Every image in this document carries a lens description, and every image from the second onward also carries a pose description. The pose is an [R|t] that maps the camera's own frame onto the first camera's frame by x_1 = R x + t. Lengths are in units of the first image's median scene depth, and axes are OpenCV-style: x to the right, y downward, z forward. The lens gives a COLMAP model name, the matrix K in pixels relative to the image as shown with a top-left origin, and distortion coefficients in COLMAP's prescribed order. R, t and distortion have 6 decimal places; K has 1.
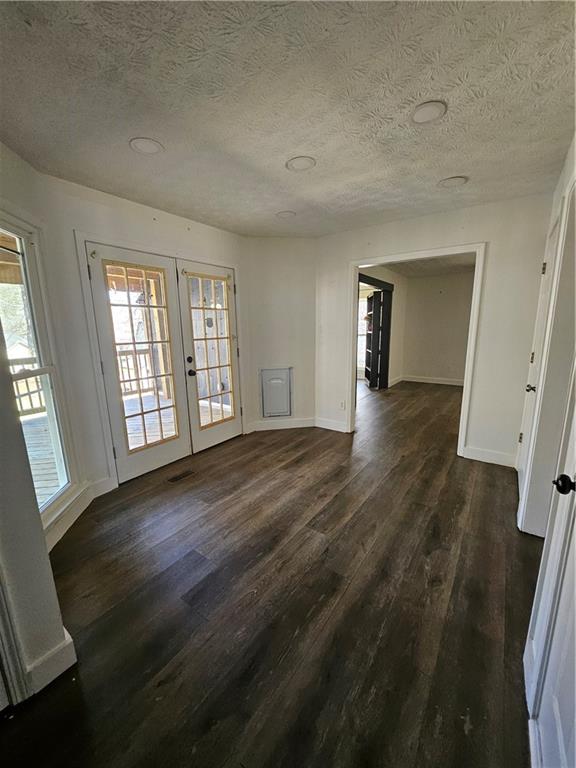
lens RADIAL K [[303.2, 0, 290.2], [0, 303.2, 389.9], [0, 0, 1]] dist [-0.004162, 0.000103]
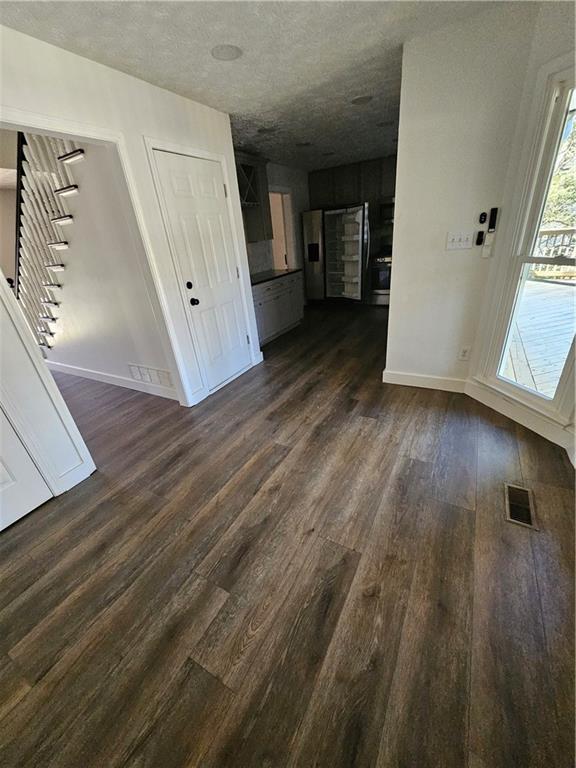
lens RADIAL K [[303.2, 0, 290.2], [0, 303.2, 389.9], [0, 0, 1]] dist [-0.004162, 0.000103]
pose [[-0.988156, 0.145603, -0.048459, 0.073021], [0.083713, 0.776131, 0.624990, -0.328254], [0.128611, 0.613531, -0.779127, 1.535808]]
